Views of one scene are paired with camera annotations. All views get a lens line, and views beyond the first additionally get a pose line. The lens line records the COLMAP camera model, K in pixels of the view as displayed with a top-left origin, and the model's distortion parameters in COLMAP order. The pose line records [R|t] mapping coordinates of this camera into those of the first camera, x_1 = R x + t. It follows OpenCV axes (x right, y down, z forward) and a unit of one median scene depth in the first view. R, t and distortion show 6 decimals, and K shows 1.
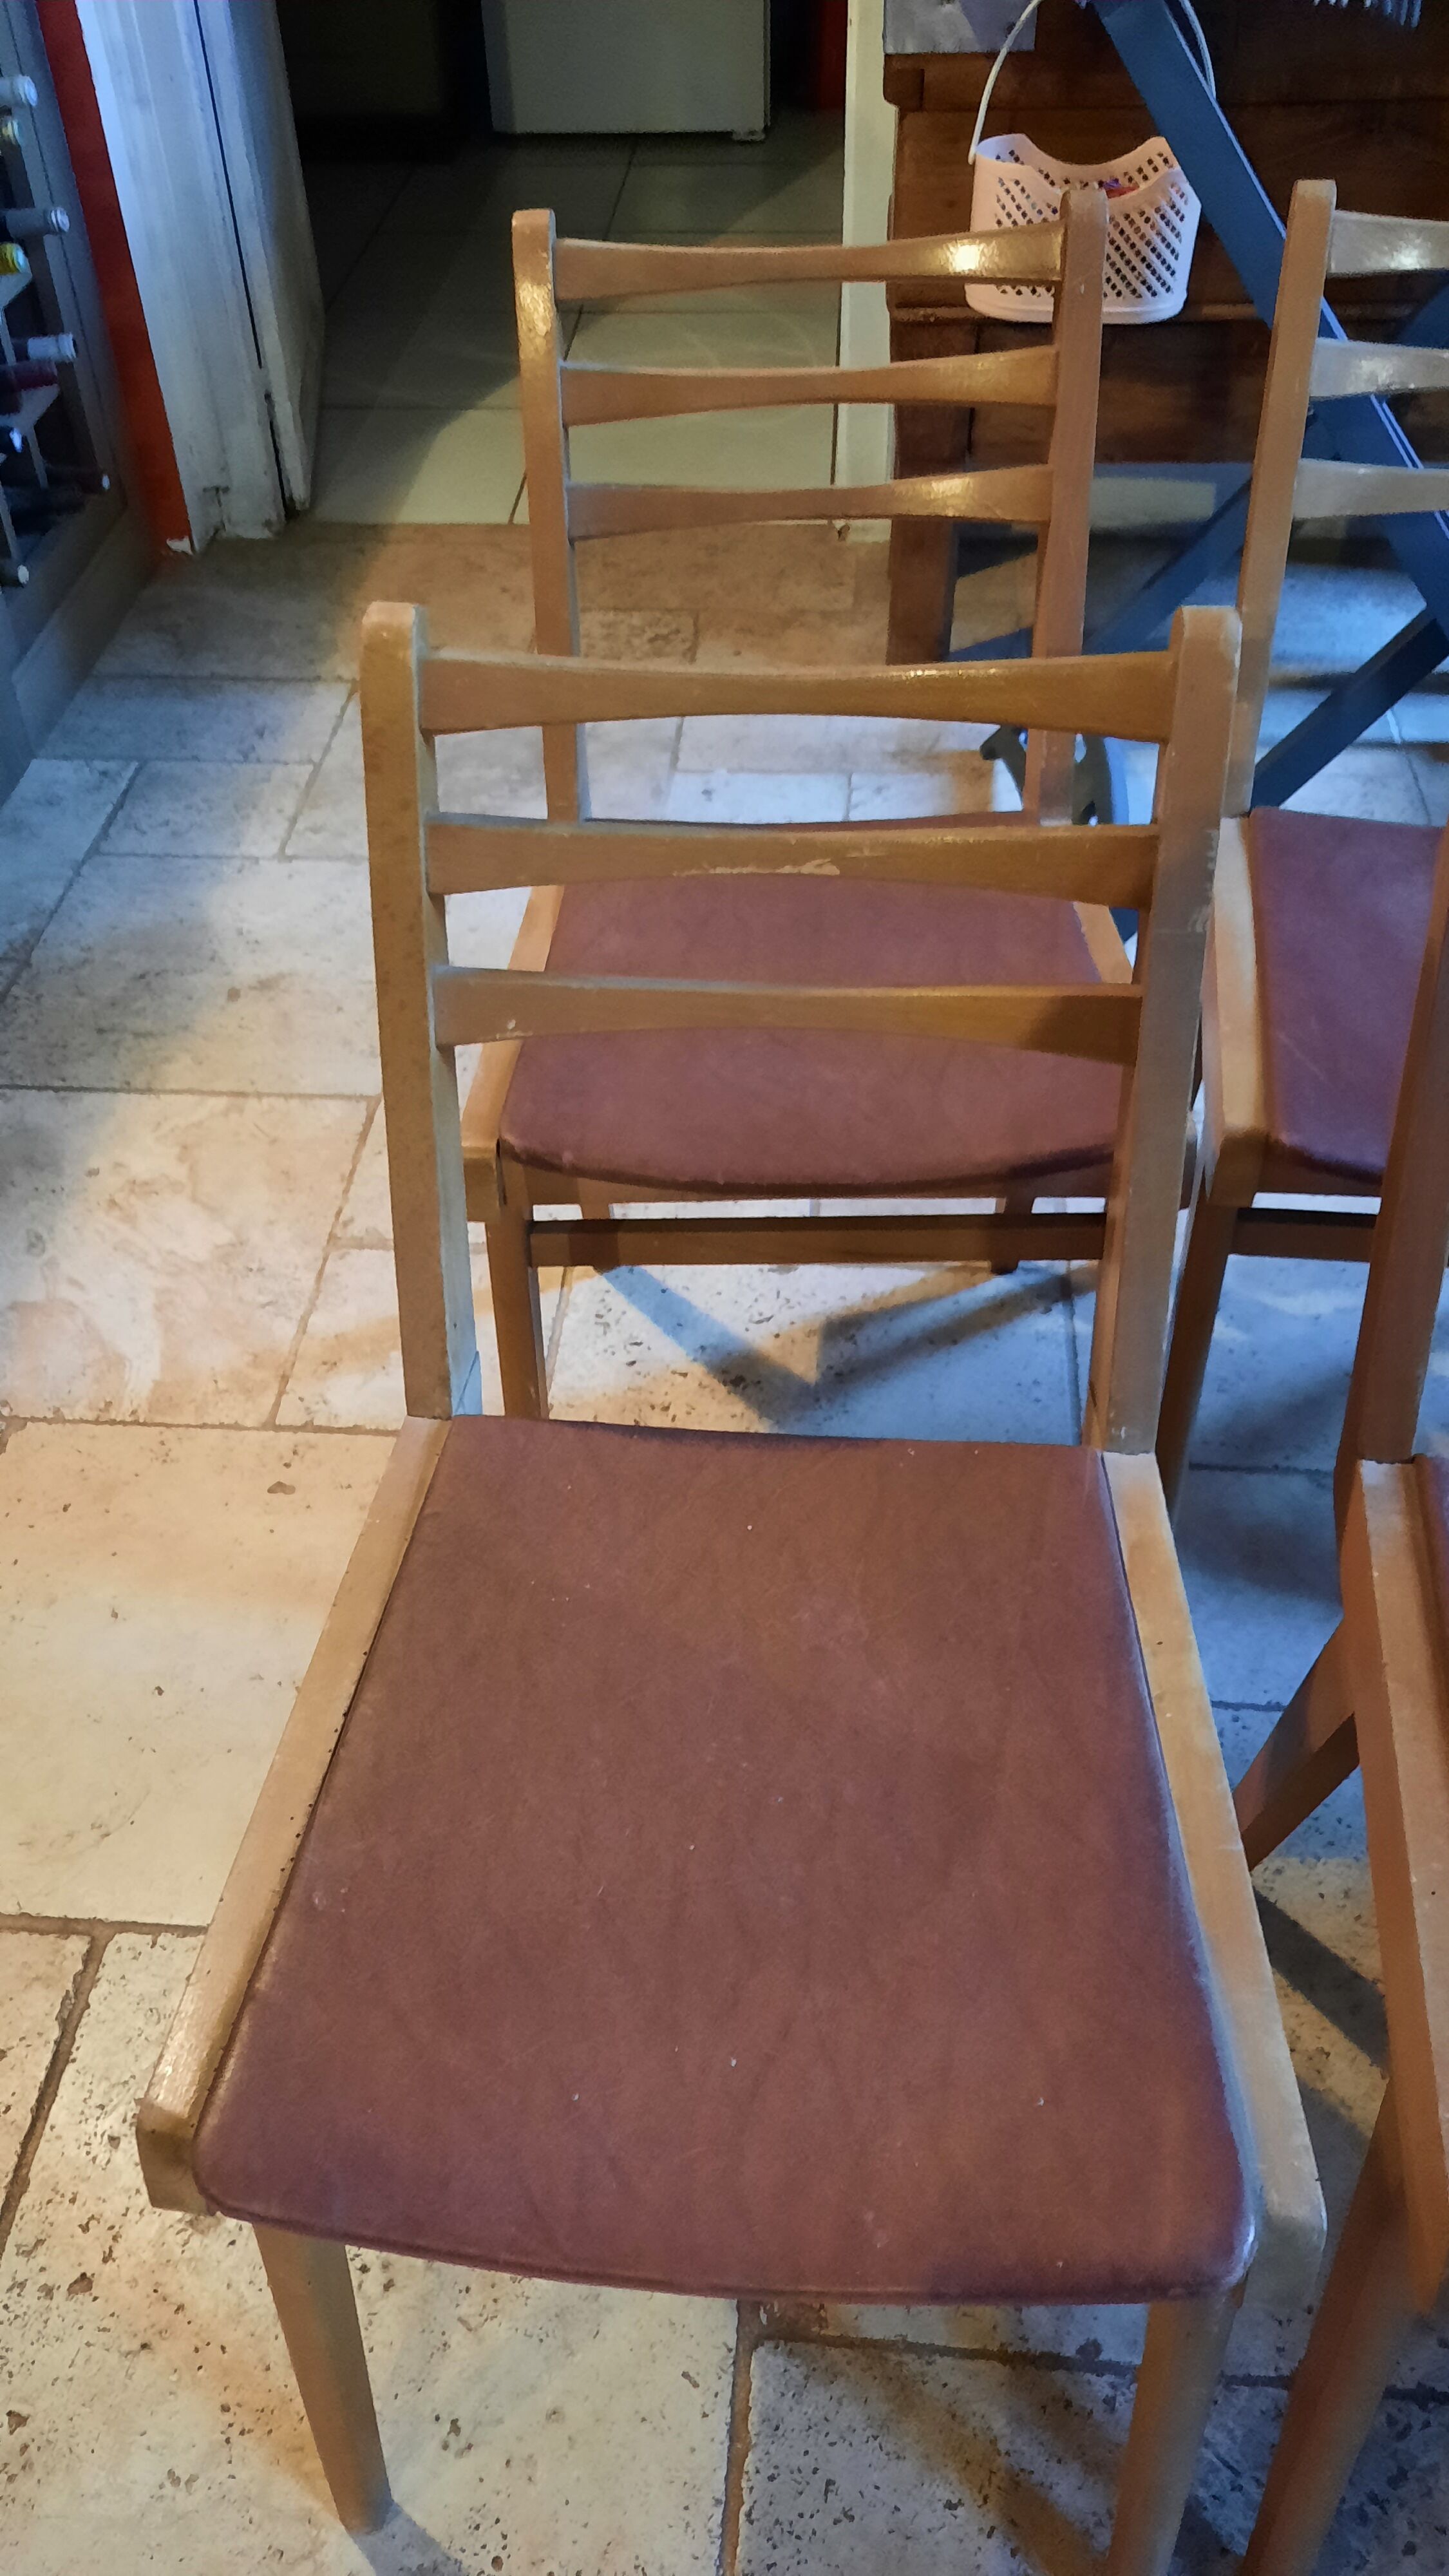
lens RADIAL K [[1963.3, 0, 674.2], [0, 1963.3, 1275.7], [0, 0, 1]] dist [0.049257, -0.065709]
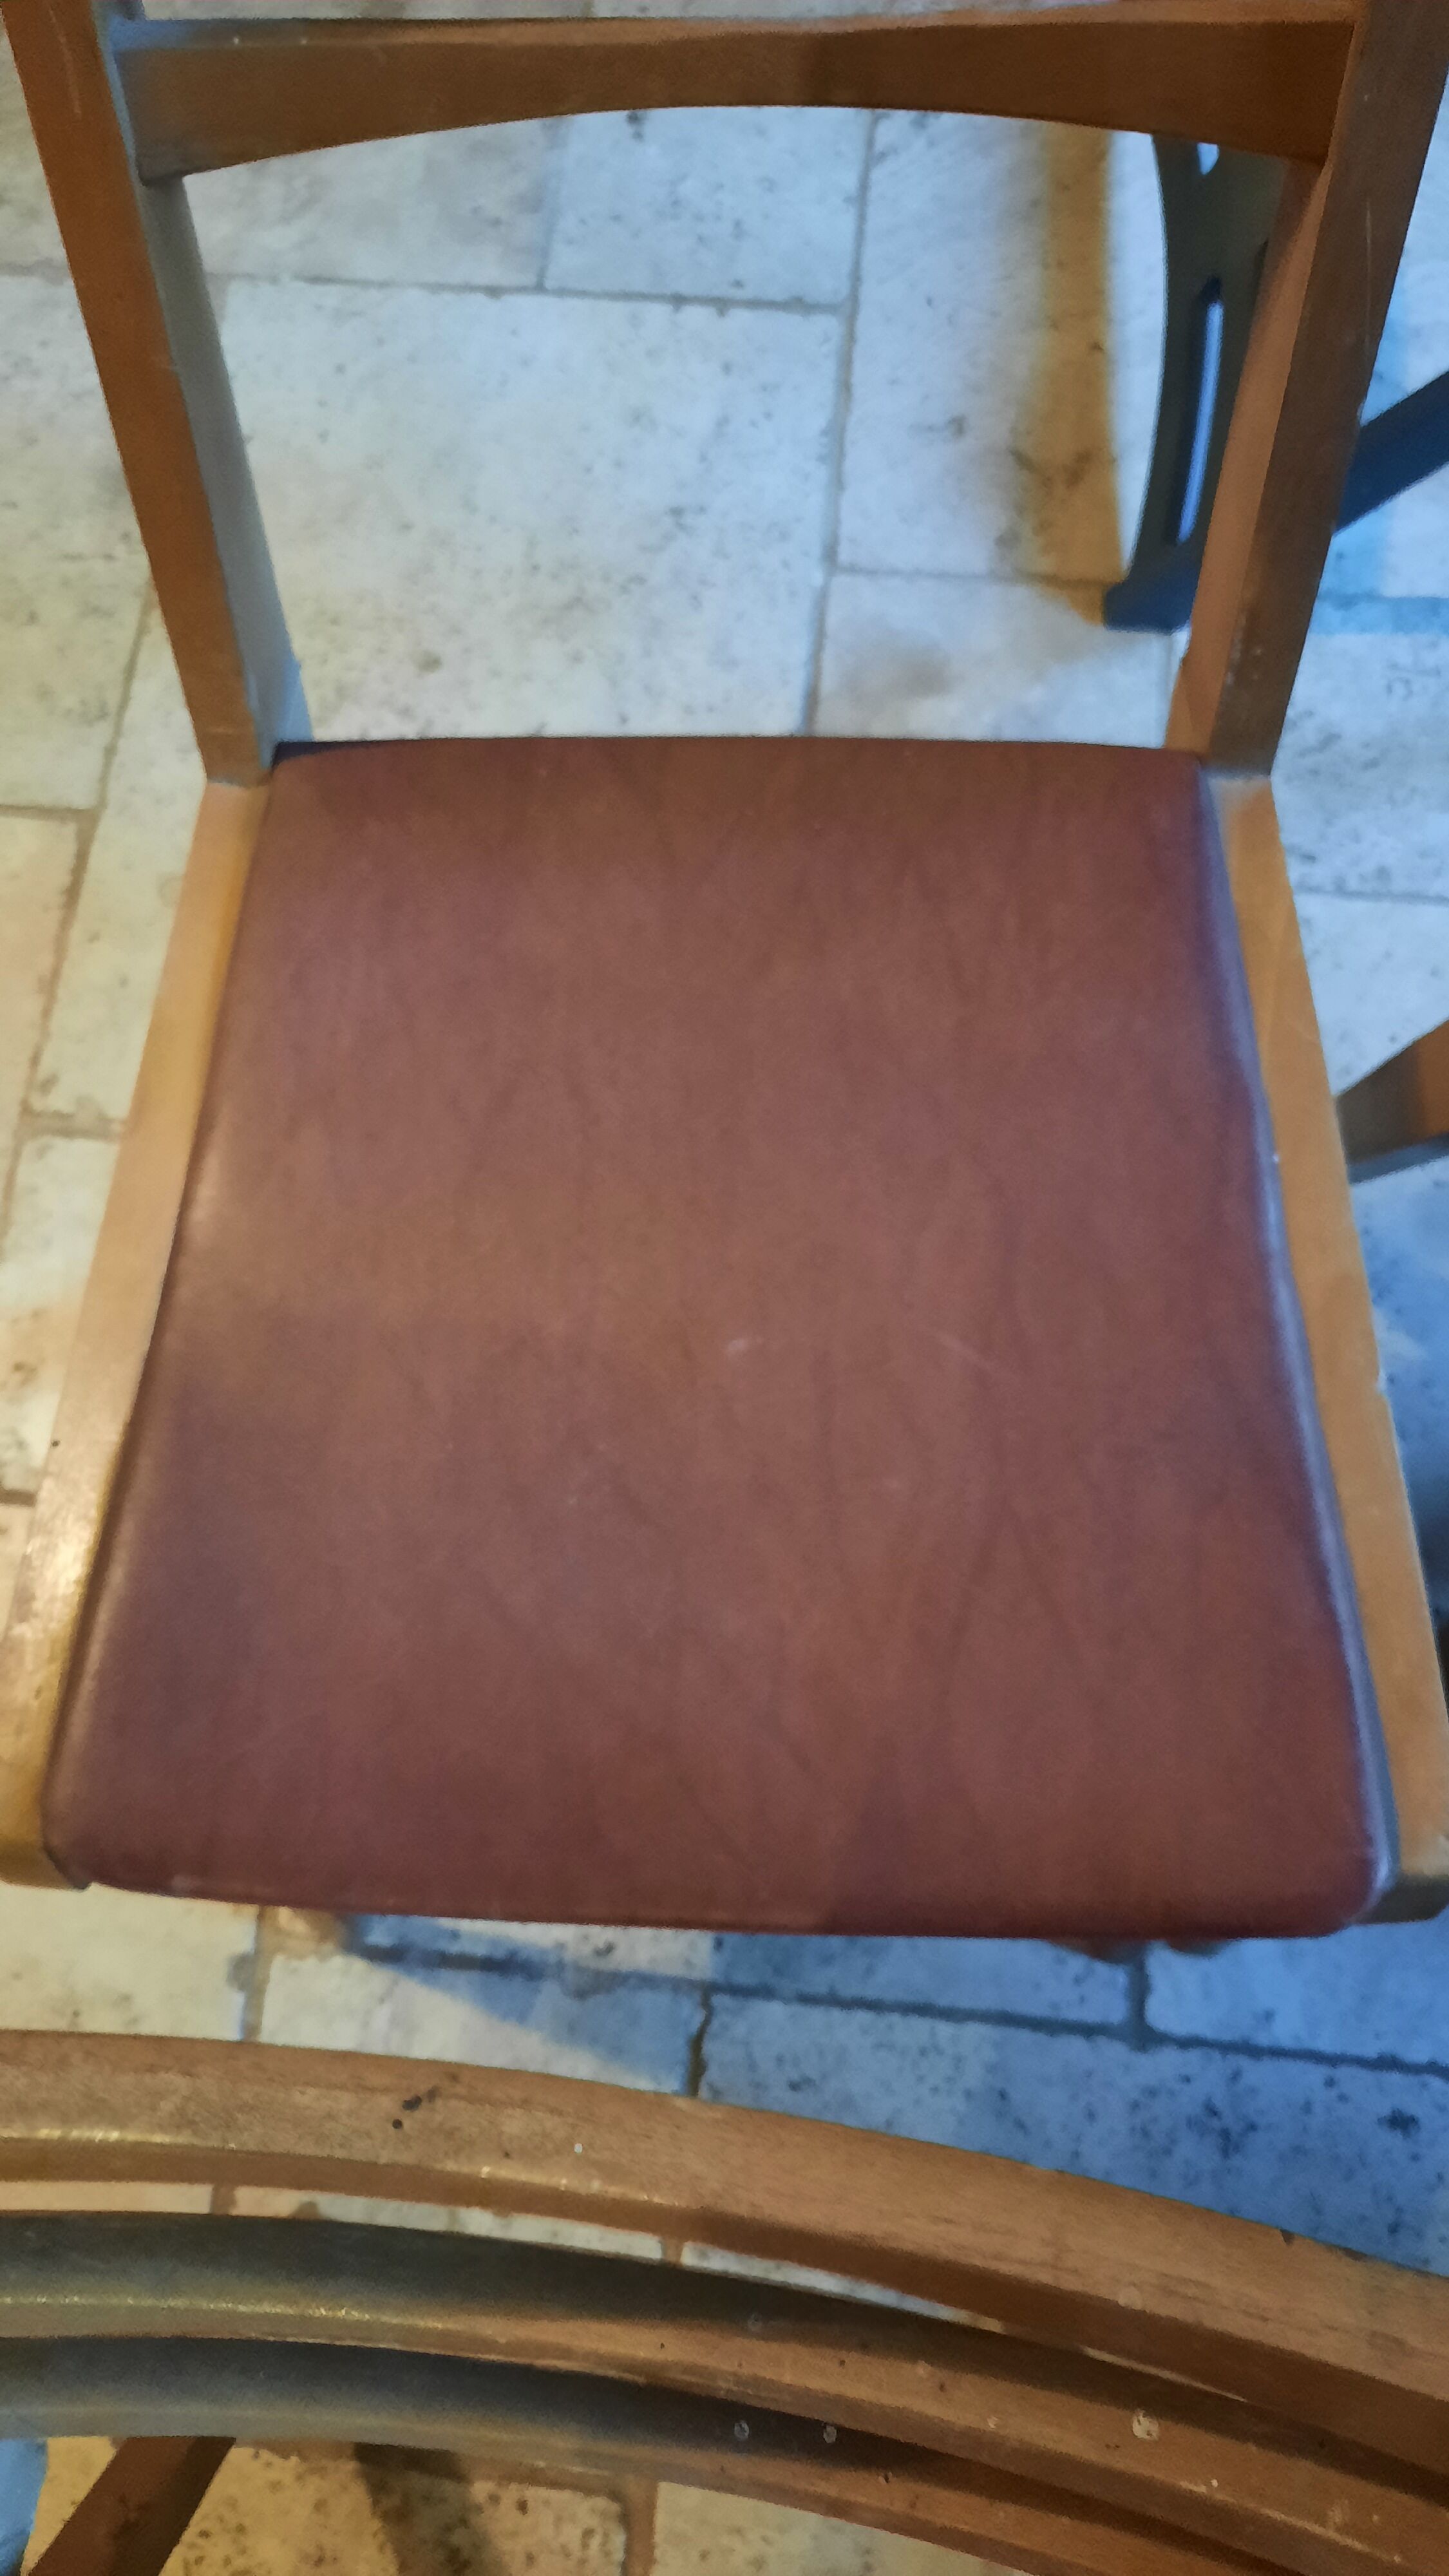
lens RADIAL K [[1966.2, 0, 695.3], [0, 1966.2, 1284.7], [0, 0, 1]] dist [0.034834, -0.061907]
pose [[0.999974, 0.006974, 0.001786, 0.041402], [-0.007025, 0.891245, 0.453468, -0.240274], [0.001571, -0.453469, 0.891271, 0.361207]]
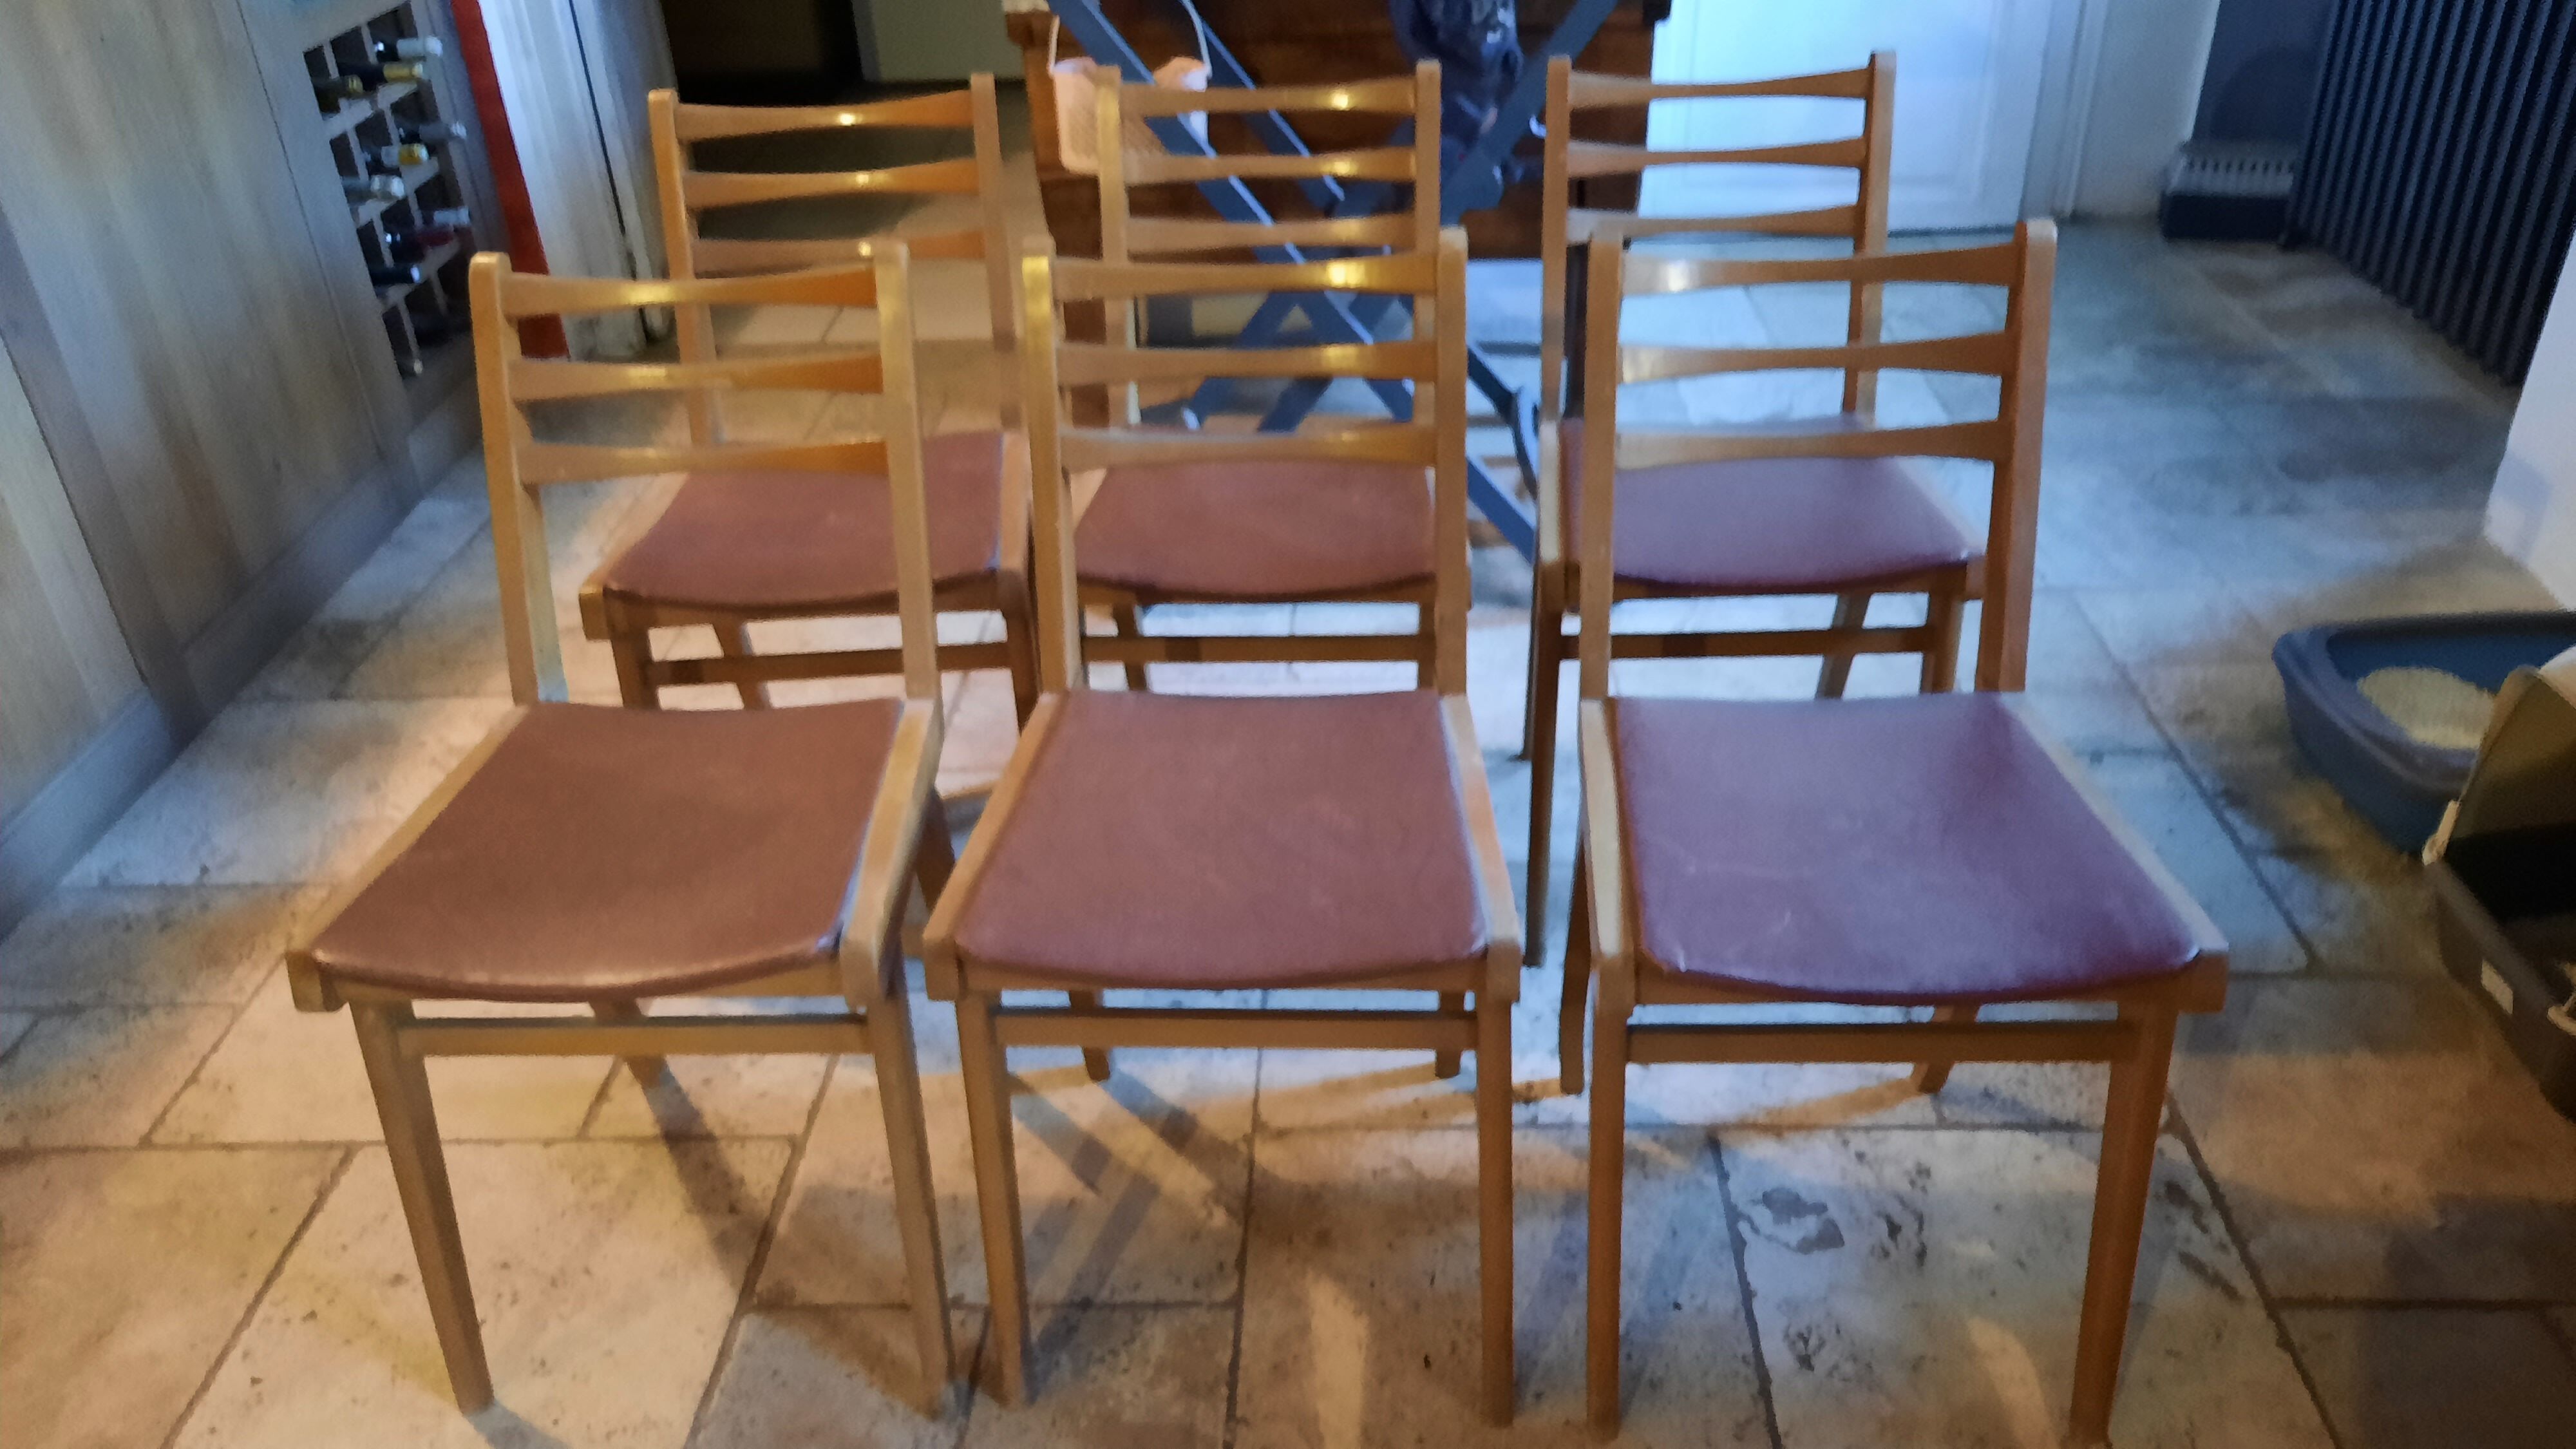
lens RADIAL K [[2013.2, 0, 1322.9], [0, 2013.2, 719.5], [0, 0, 1]] dist [0.054698, -0.074317]
pose [[0.997746, -0.037876, 0.055400, 0.242872], [0.049286, 0.973841, -0.221822, 0.262410], [-0.045549, 0.224052, 0.973512, -0.394906]]
